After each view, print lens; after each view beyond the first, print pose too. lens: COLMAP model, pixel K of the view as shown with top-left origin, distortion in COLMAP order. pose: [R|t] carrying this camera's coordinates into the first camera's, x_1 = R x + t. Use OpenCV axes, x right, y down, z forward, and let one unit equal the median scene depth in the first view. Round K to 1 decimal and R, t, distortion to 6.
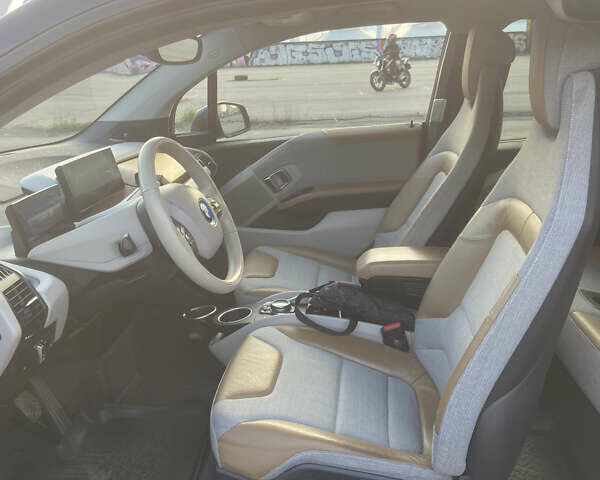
lens RADIAL K [[617.9, 0, 300.0], [0, 617.9, 240.0], [0, 0, 1]] dist [0.061478, 0.008628]
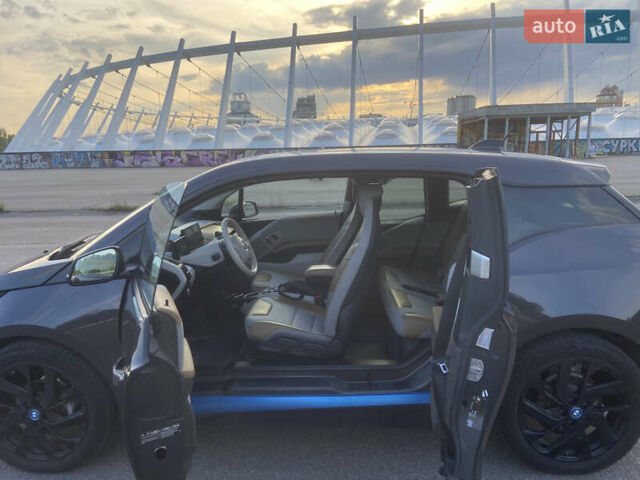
lens RADIAL K [[483.0, 0, 320.0], [0, 483.0, 240.0], [0, 0, 1]] dist [0.128857, -0.169856]
pose [[0.998254, 0.005642, 0.058797, 0.042113], [0.001226, 0.993234, -0.116123, 0.135805], [-0.059054, 0.115993, 0.991493, -0.860986]]
